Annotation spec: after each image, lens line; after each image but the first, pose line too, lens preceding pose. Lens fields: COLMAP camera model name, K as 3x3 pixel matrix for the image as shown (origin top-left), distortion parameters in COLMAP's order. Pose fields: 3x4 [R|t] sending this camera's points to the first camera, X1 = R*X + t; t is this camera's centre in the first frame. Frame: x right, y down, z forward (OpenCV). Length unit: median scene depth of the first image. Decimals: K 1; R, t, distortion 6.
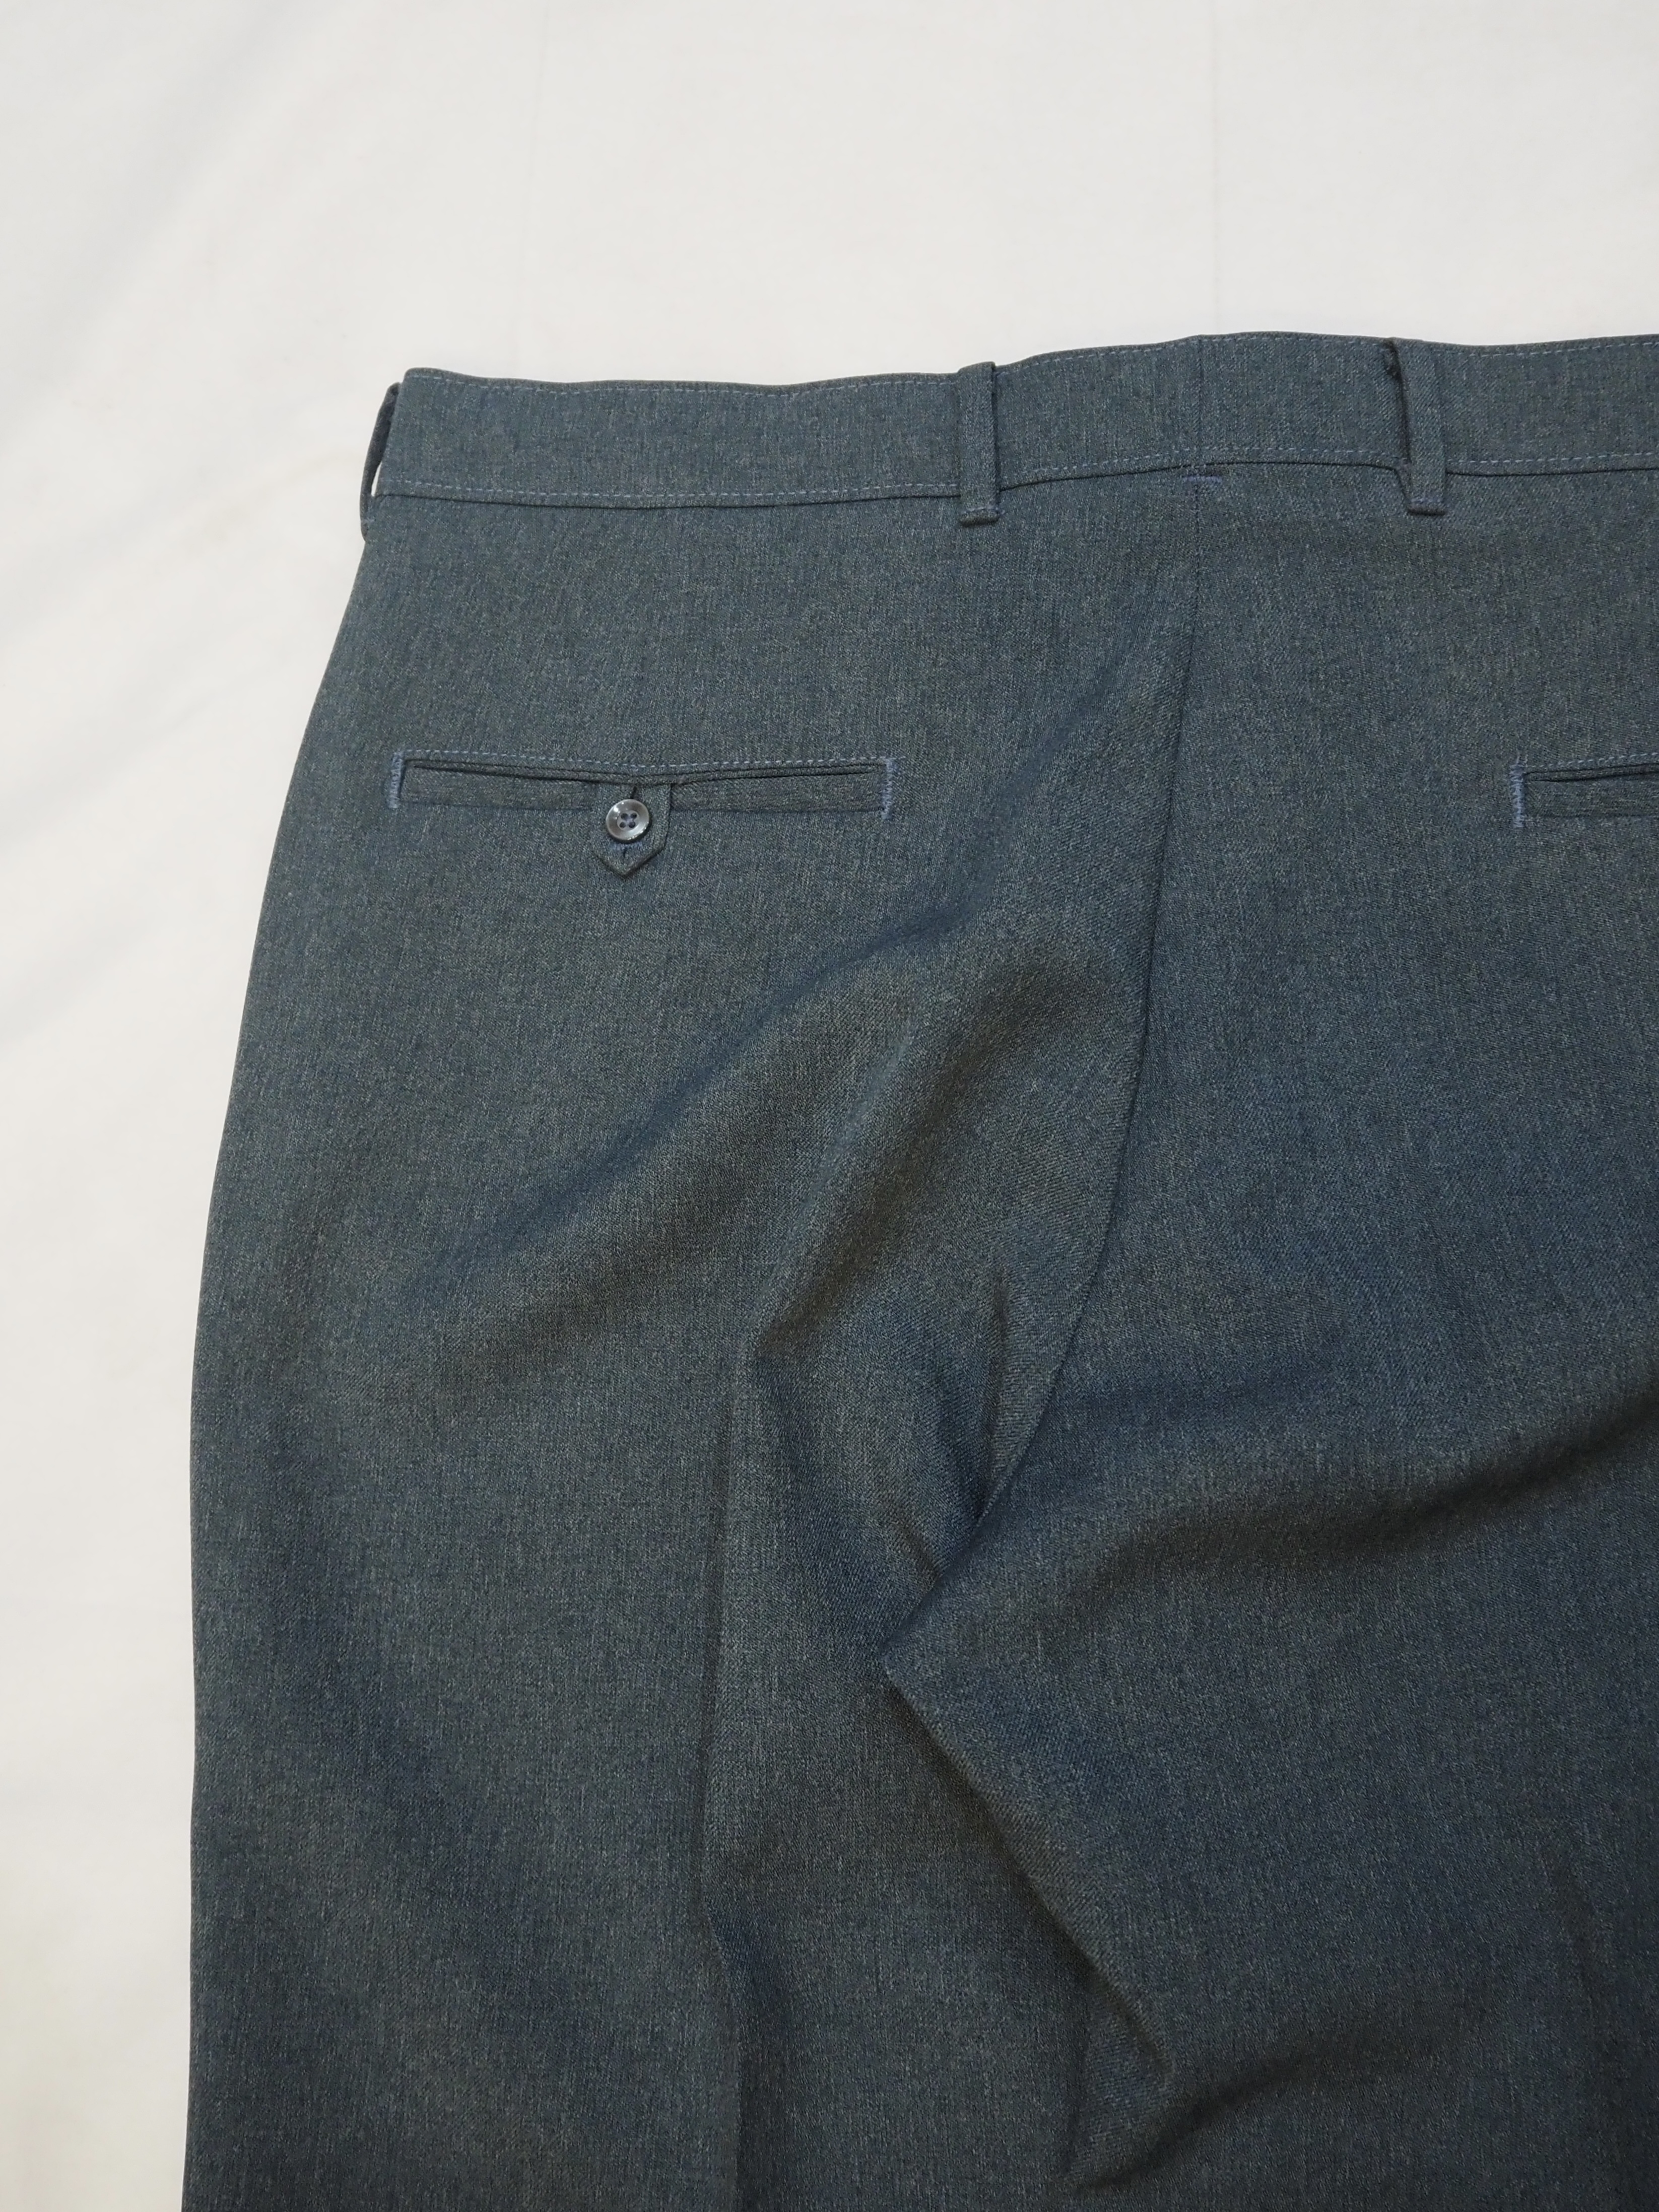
lens RADIAL K [[2104.1, 0, 826.9], [0, 2104.1, 913.5], [0, 0, 1]] dist [-0.025338, 0.000000]
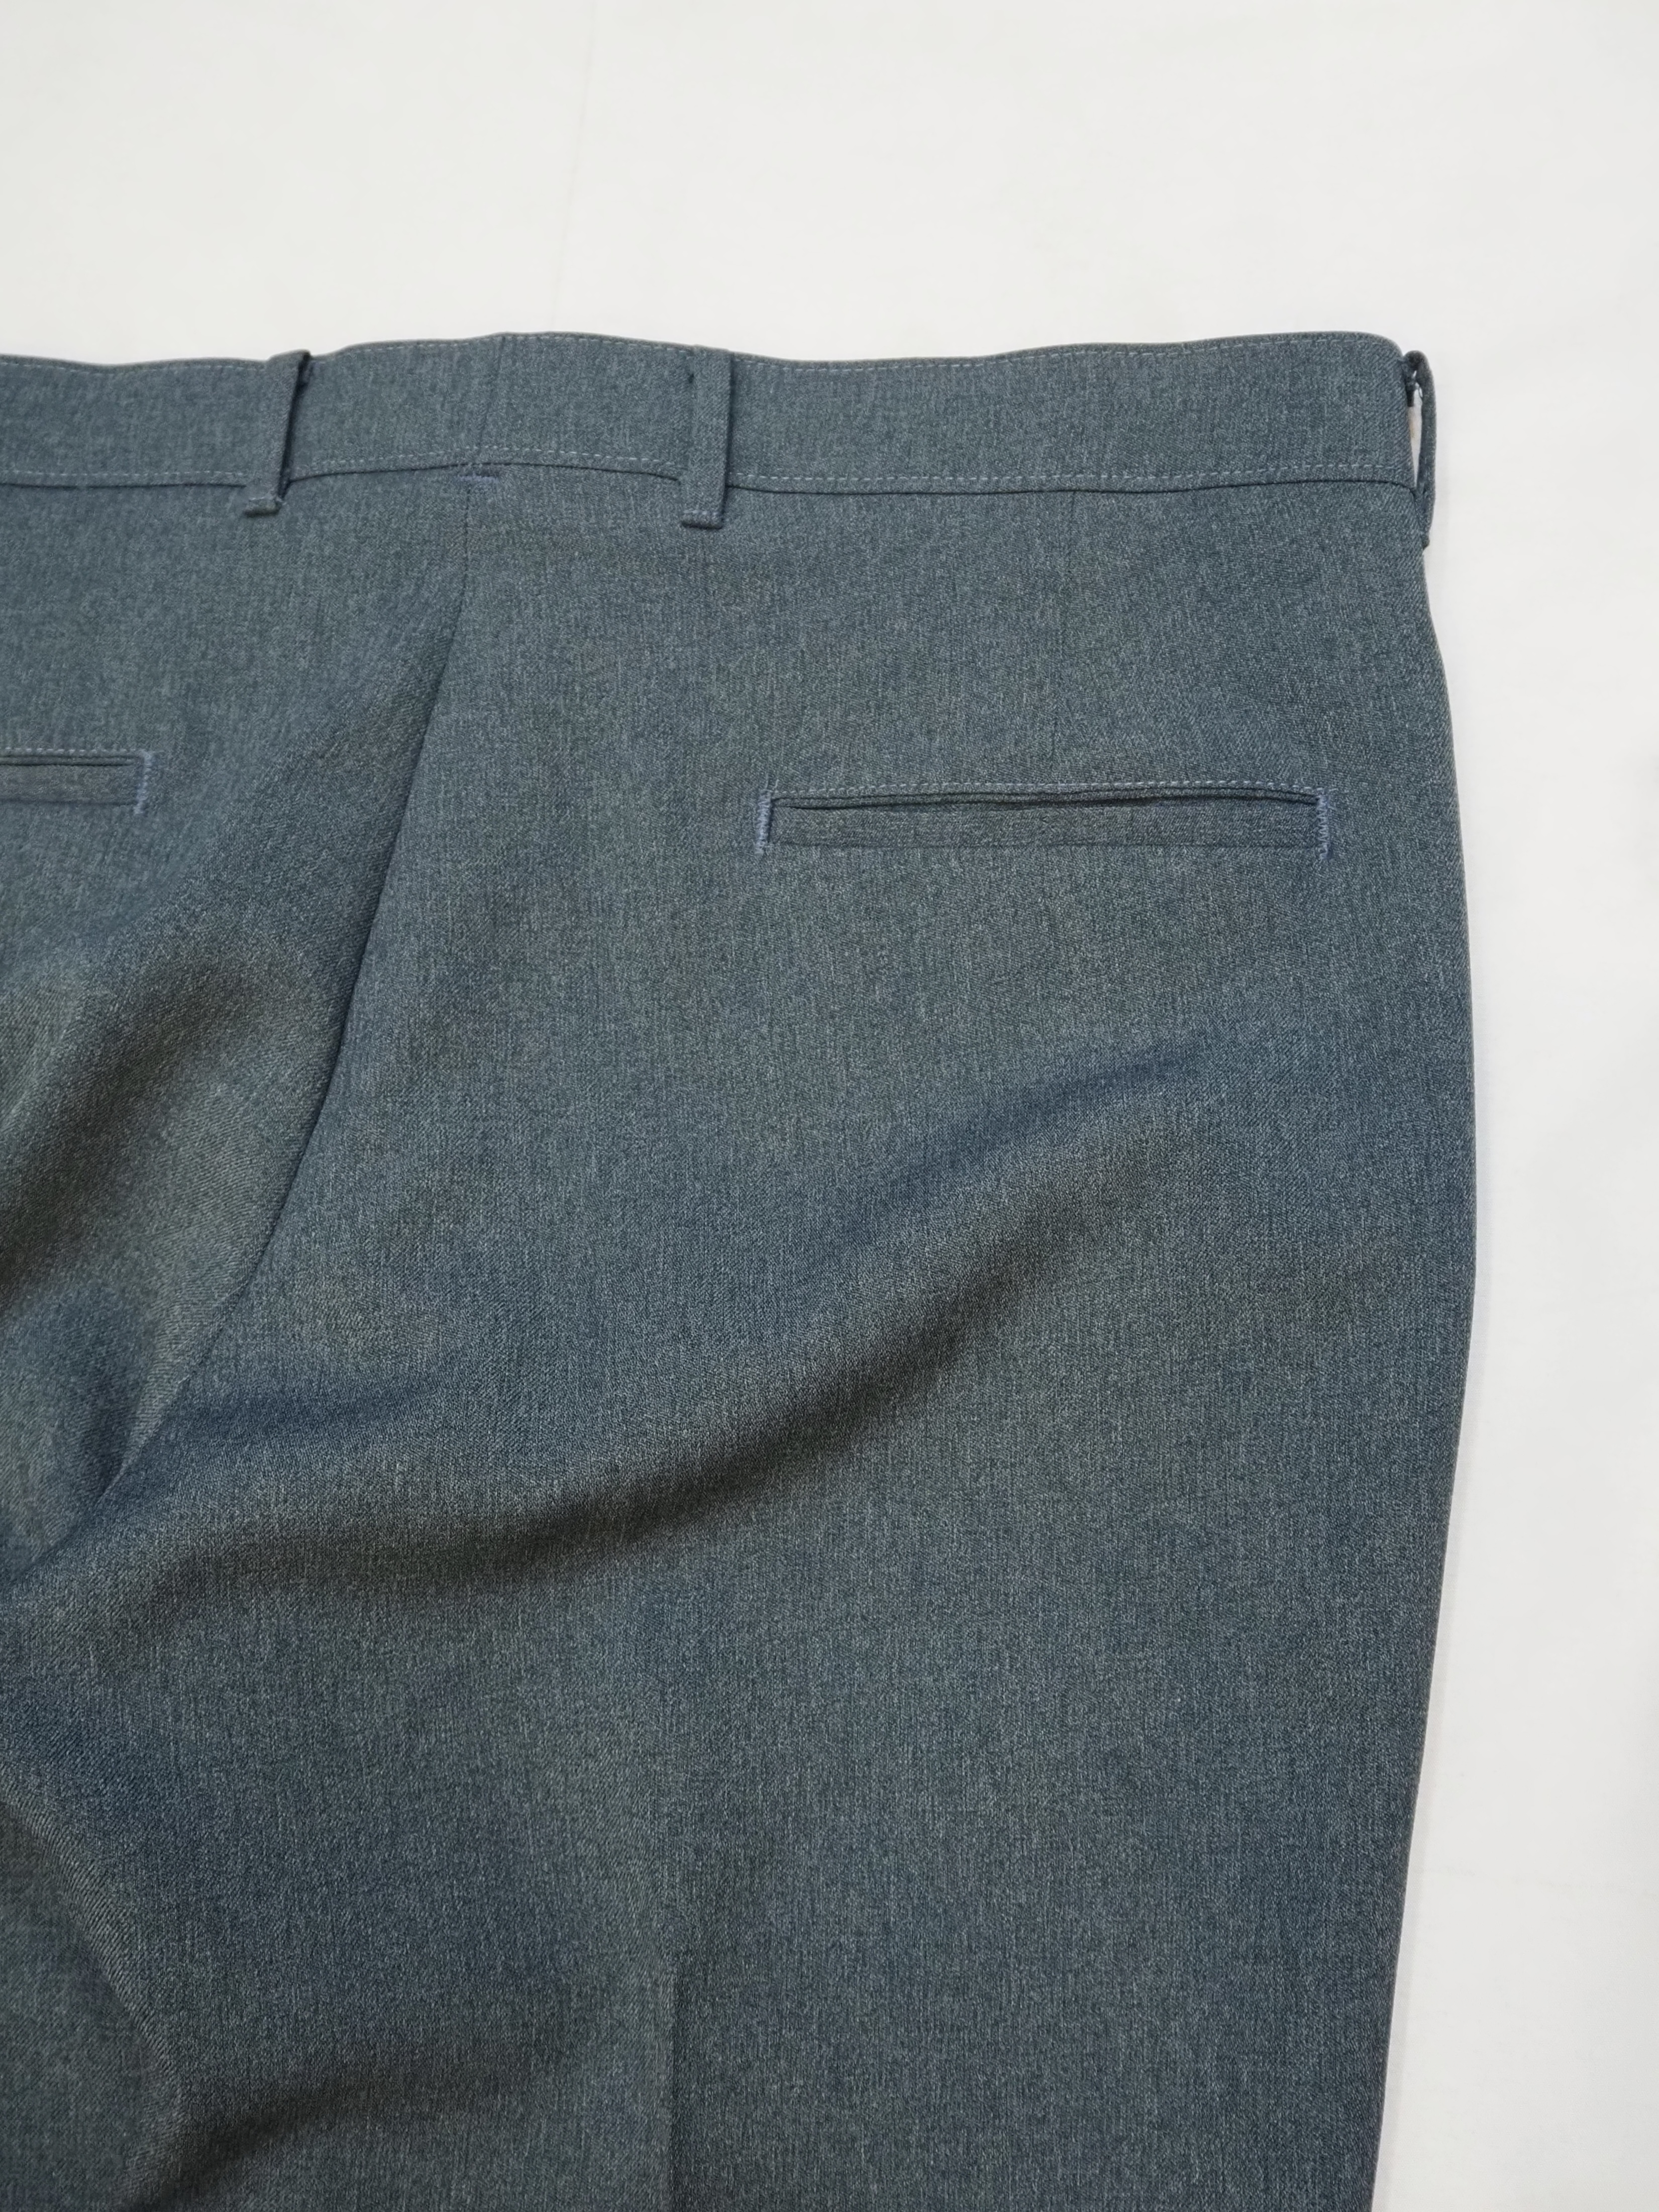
lens RADIAL K [[2104.1, 0, 955.1], [0, 2104.1, 1040.4], [0, 0, 1]] dist [-0.025338, 0.000000]
pose [[0.997934, 0.050936, 0.039169, 0.401023], [-0.051759, 0.998453, 0.020291, 0.021628], [-0.038075, -0.022277, 0.999027, 0.023071]]
